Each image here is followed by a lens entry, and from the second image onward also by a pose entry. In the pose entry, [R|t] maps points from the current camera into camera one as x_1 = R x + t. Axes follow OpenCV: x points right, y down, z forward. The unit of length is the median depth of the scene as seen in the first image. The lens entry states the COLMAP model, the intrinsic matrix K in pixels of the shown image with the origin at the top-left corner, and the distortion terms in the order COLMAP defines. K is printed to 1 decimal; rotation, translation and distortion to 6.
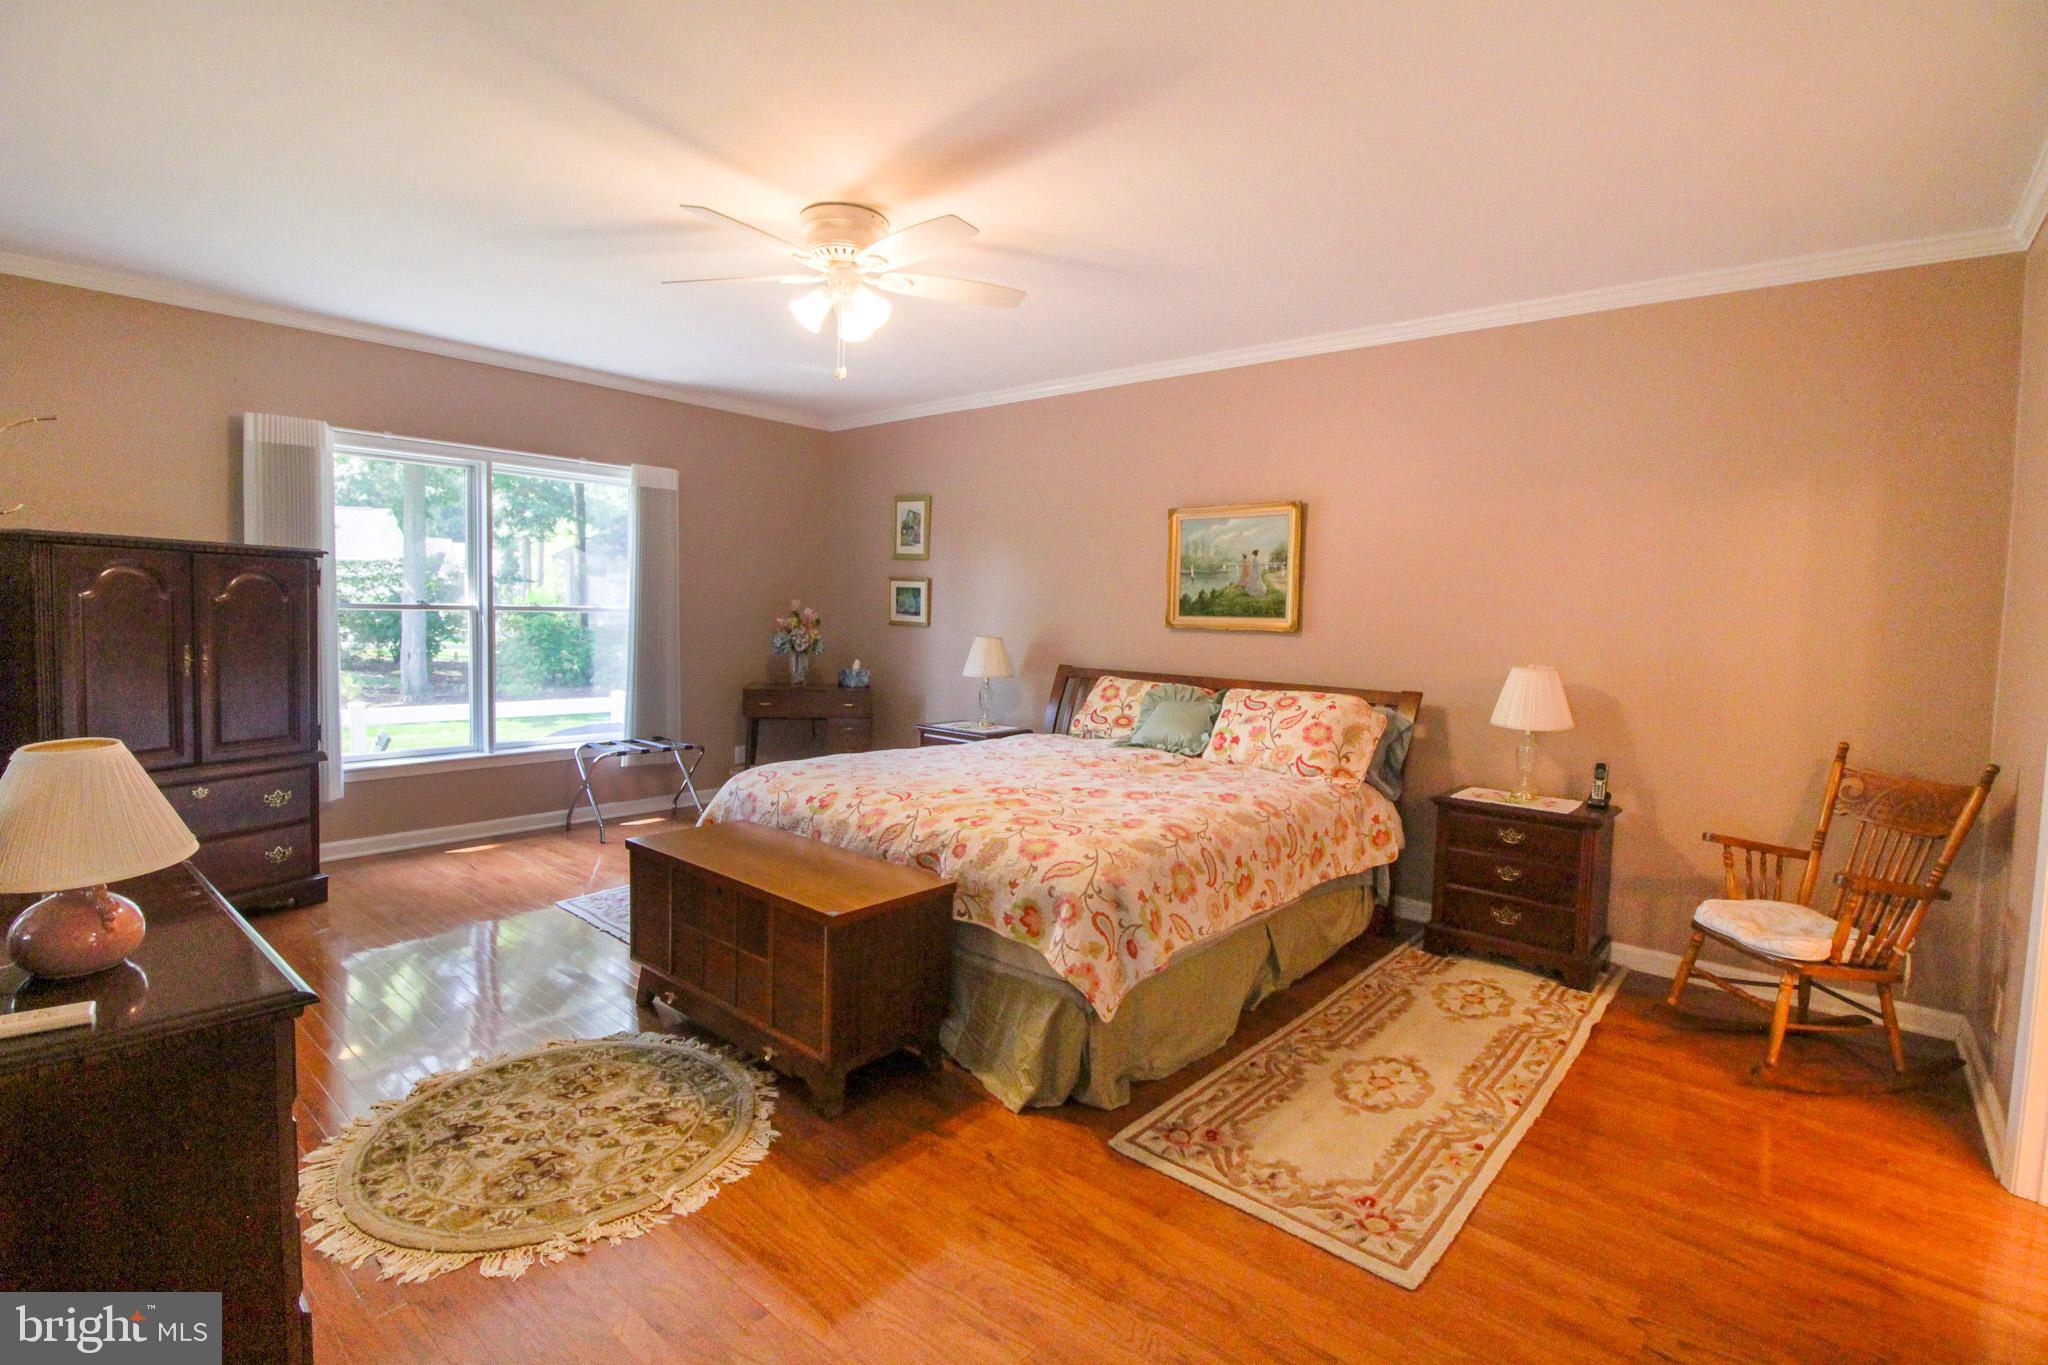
lens RADIAL K [[984.2, 0, 1020.6], [0, 984.2, 668.7], [0, 0, 1]] dist [-0.002882, -0.010147]
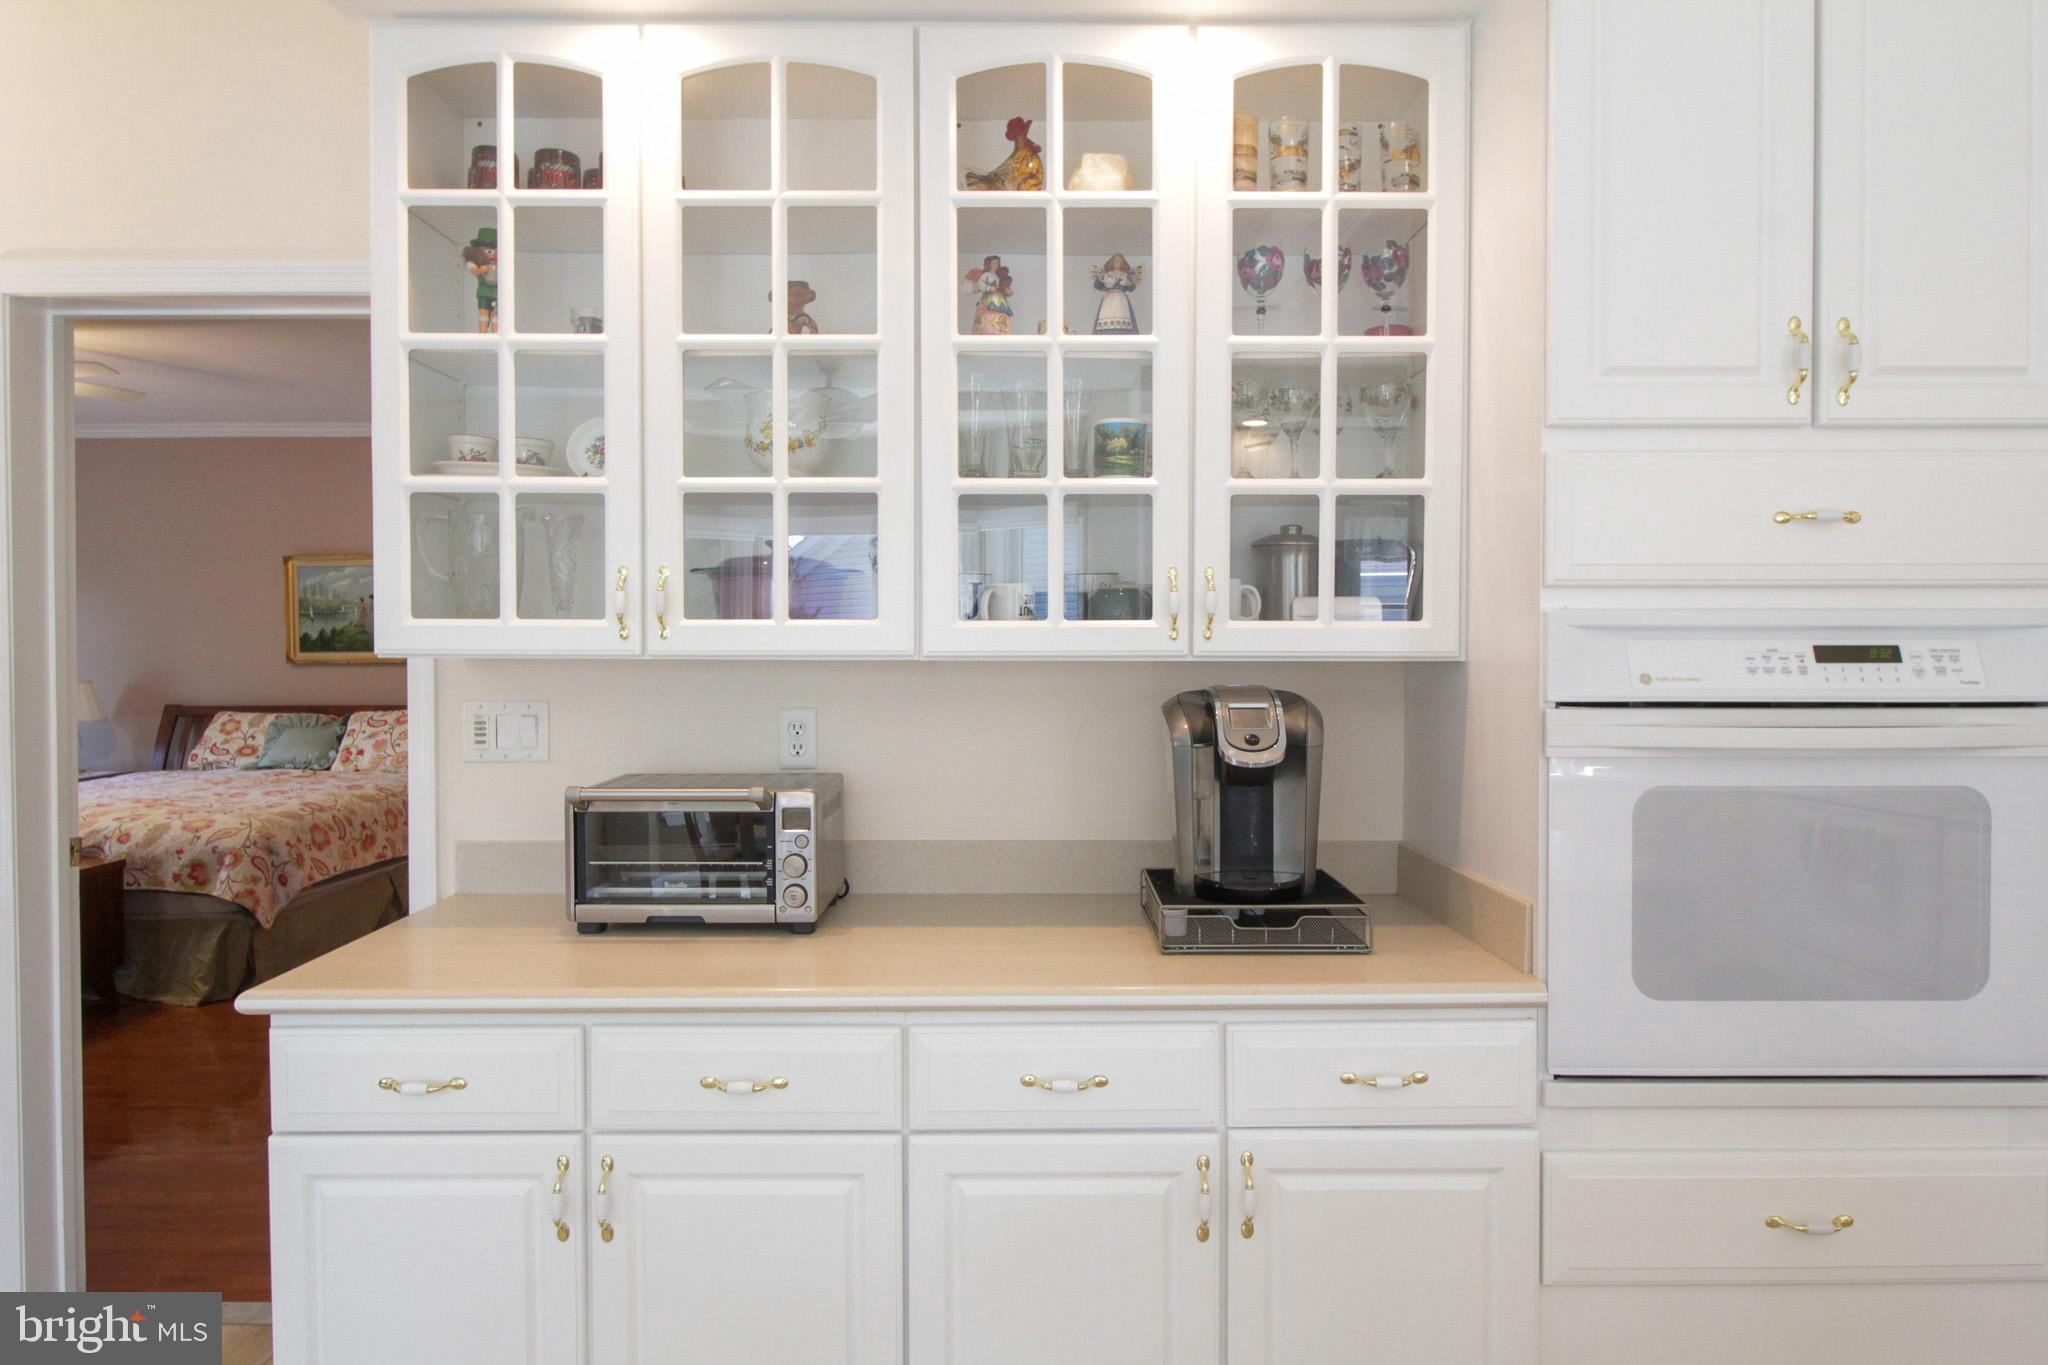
lens RADIAL K [[1240.6, 0, 1020.8], [0, 1240.6, 662.6], [0, 0, 1]] dist [0.010587, 0.000168]
pose [[0.768684, -0.041957, 0.638252, -0.186608], [0.065330, 0.997778, -0.013090, 0.049115], [-0.636284, 0.051759, 0.769717, -1.006841]]
